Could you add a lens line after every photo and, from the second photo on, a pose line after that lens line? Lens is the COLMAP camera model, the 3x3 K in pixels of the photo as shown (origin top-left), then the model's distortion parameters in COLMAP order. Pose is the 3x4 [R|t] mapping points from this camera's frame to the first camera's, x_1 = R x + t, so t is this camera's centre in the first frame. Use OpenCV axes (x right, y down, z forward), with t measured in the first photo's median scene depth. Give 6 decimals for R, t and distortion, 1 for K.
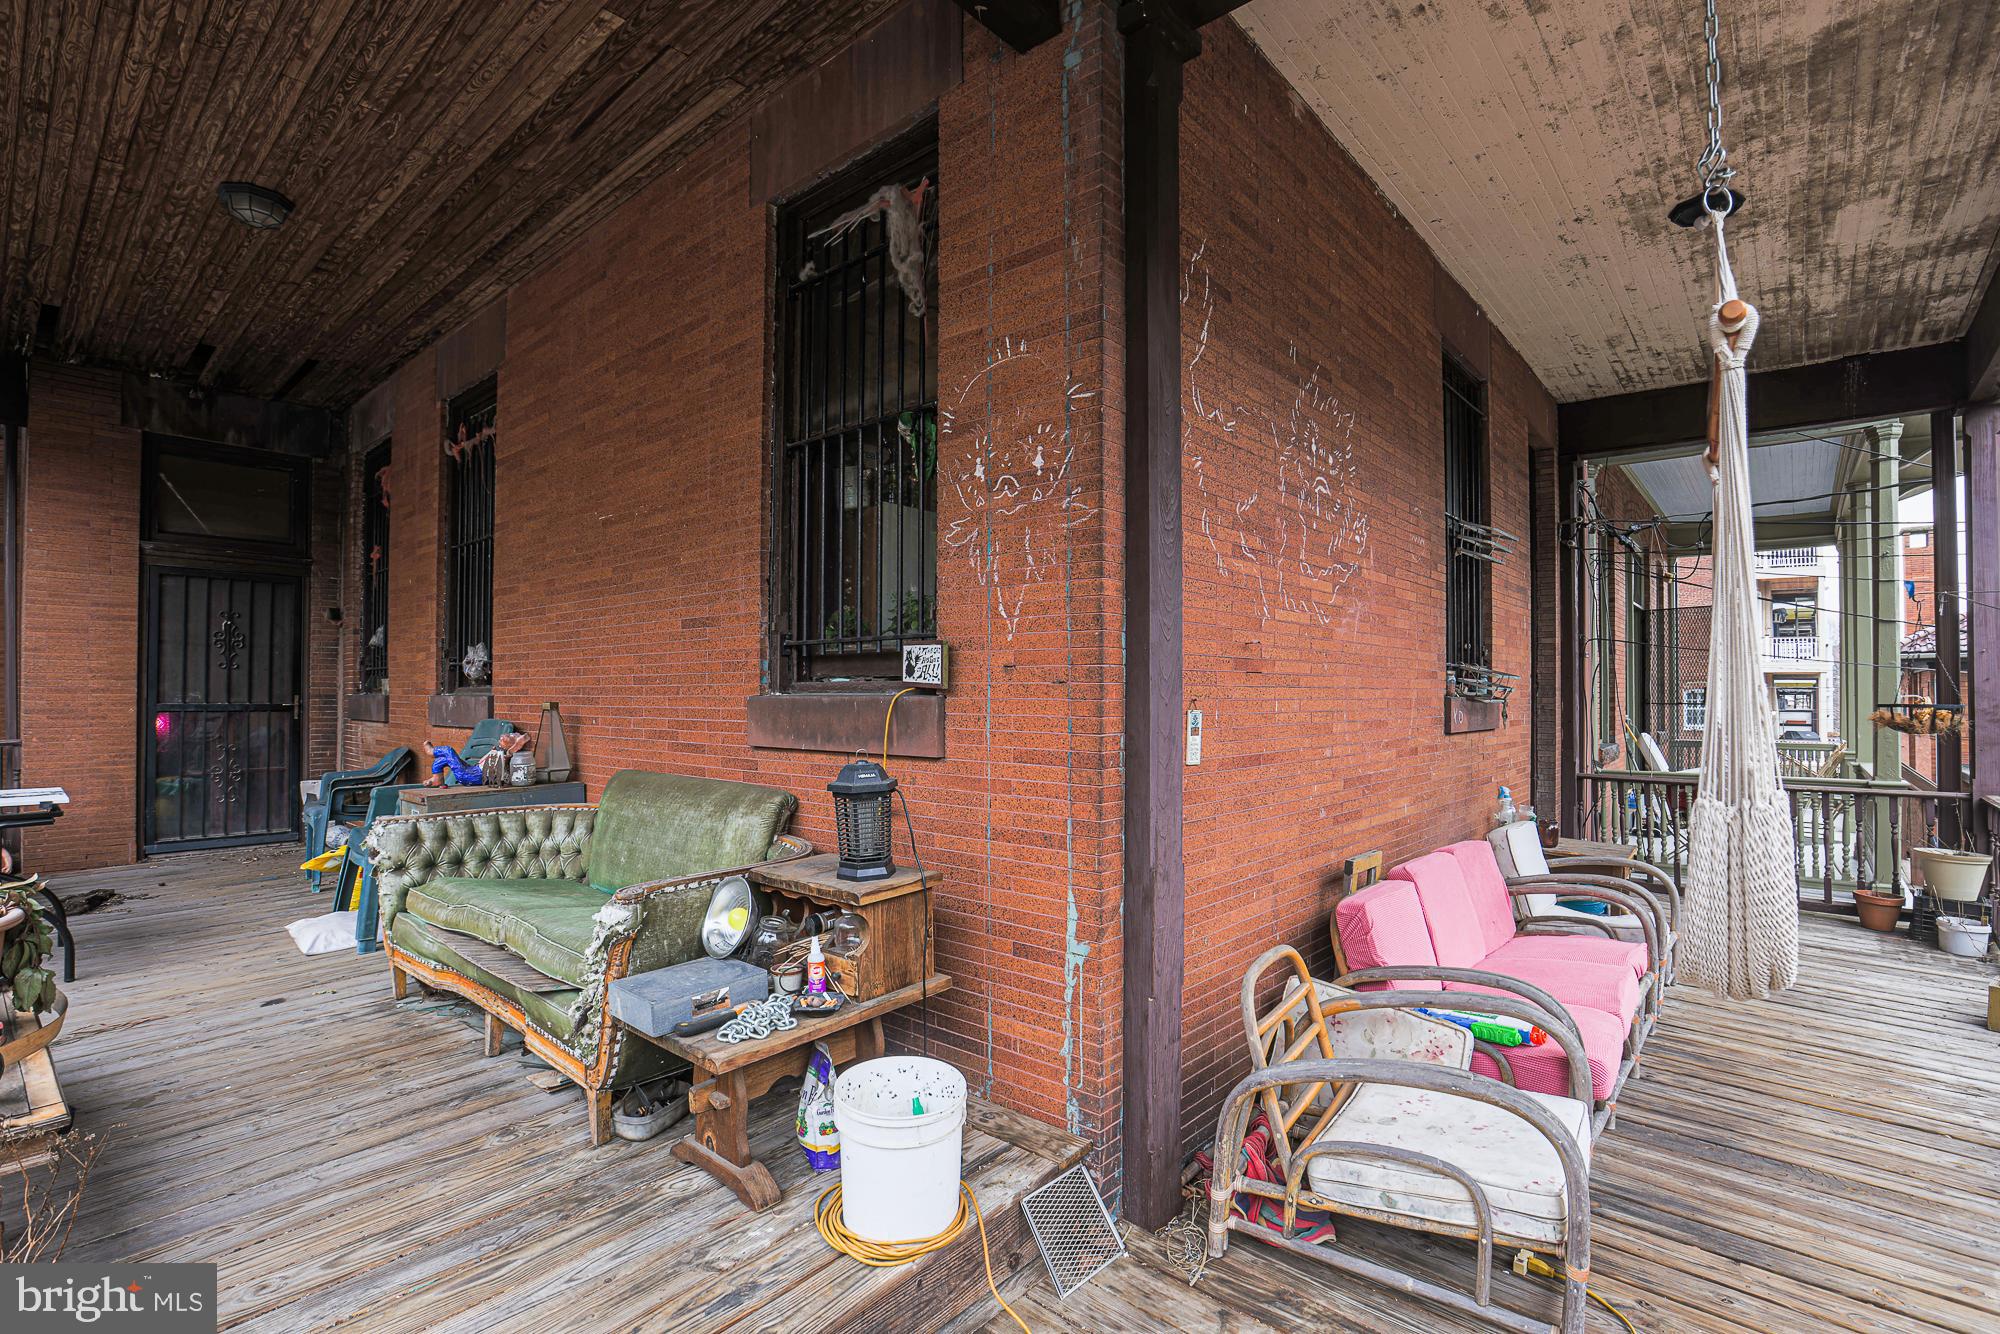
lens RADIAL K [[925.7, 0, 1018.6], [0, 925.7, 670.9], [0, 0, 1]] dist [-0.049784, 0.016293]
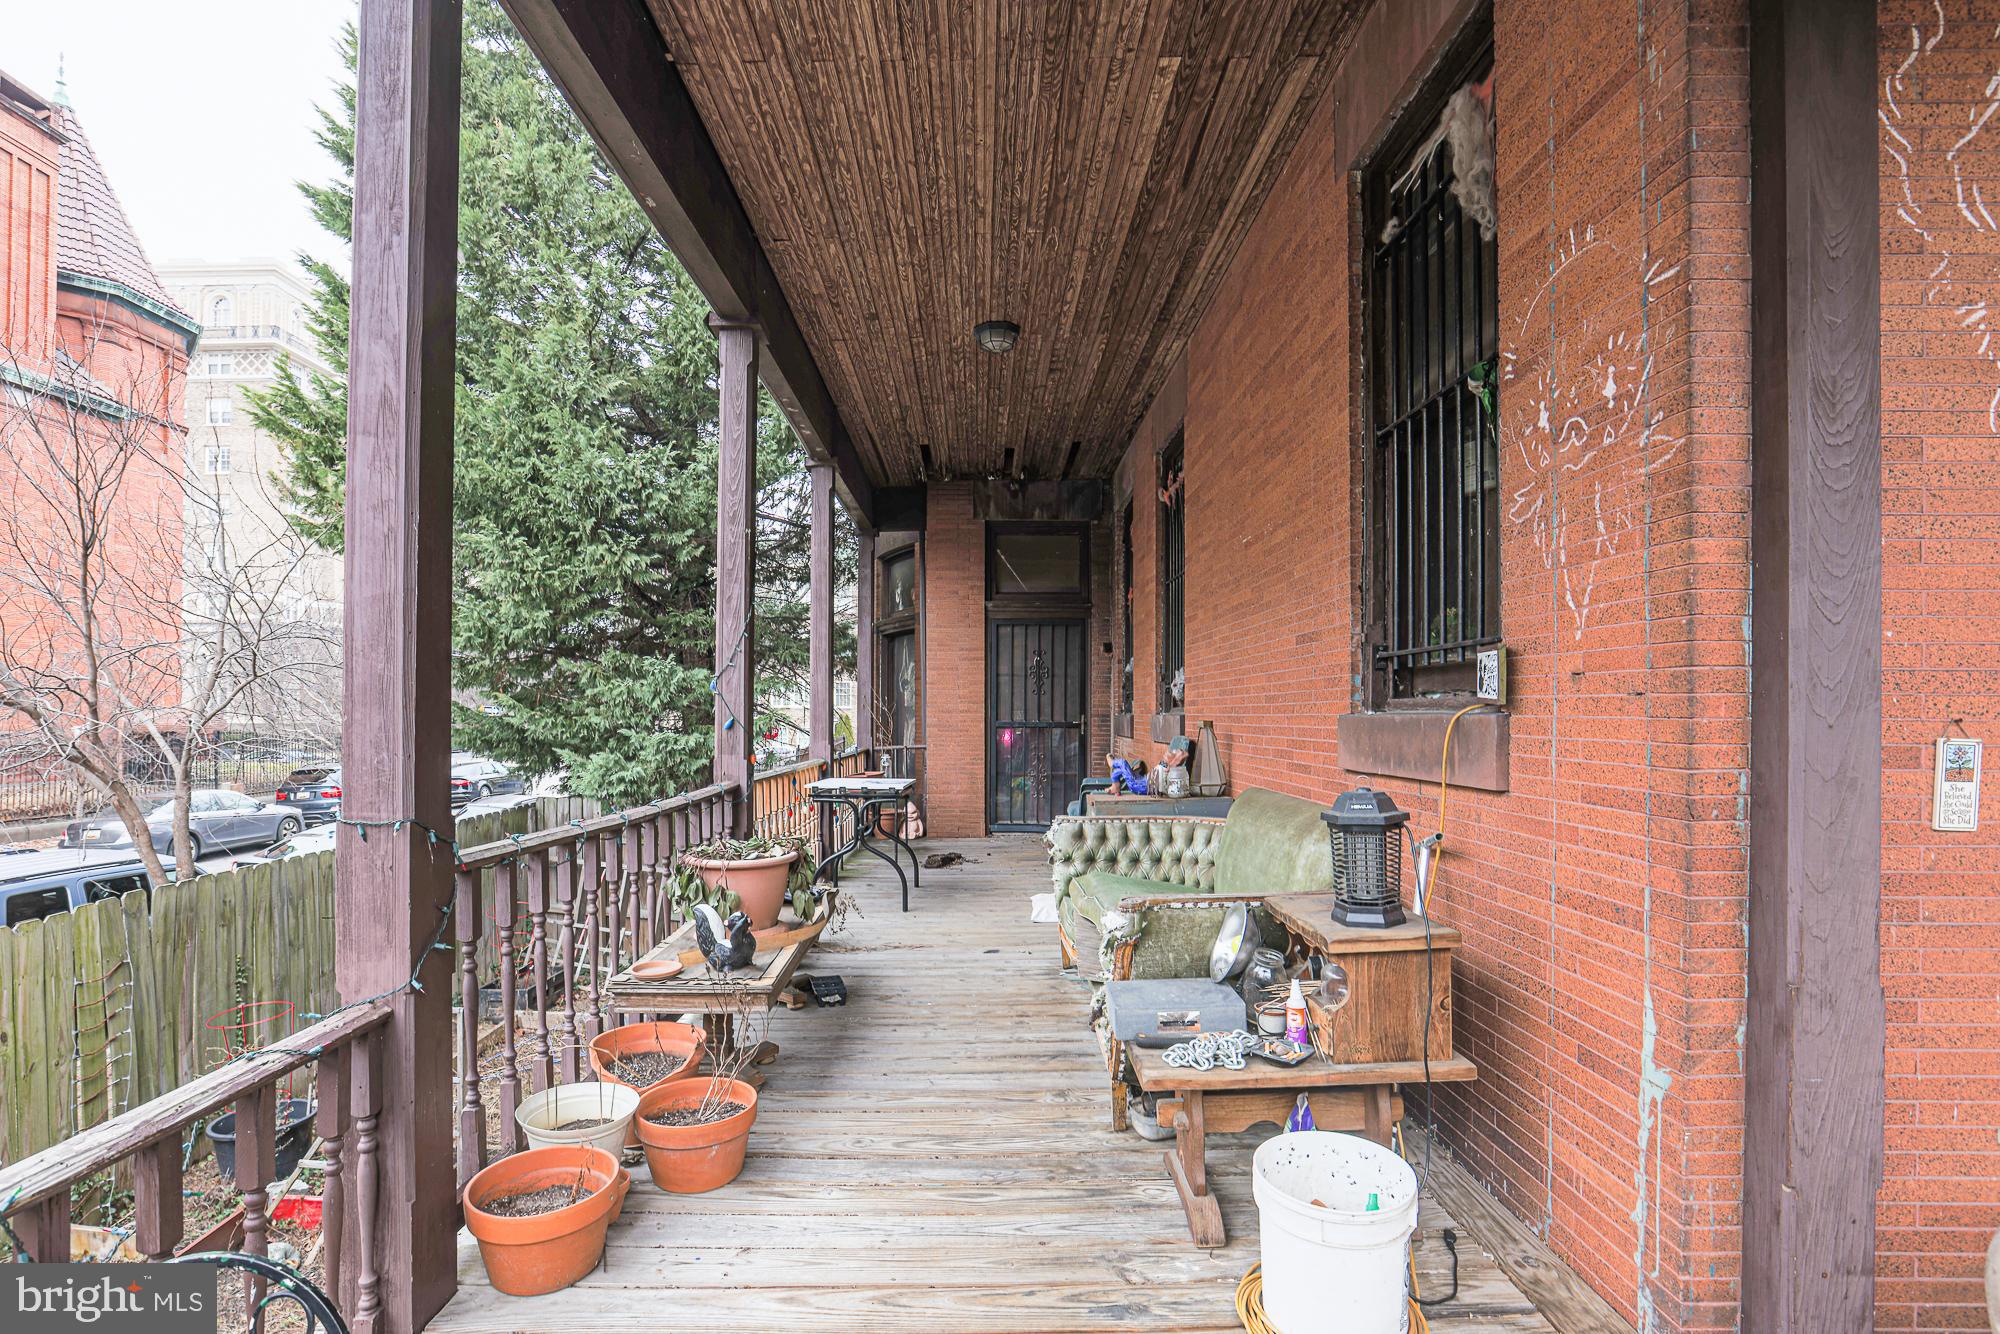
lens RADIAL K [[925.7, 0, 916.8], [0, 925.7, 706.0], [0, 0, 1]] dist [-0.049784, 0.016293]
pose [[0.632548, -0.006354, -0.774495, 0.197297], [0.019067, 0.999791, 0.007371, 0.004994], [0.774287, -0.019430, 0.632537, 0.118838]]
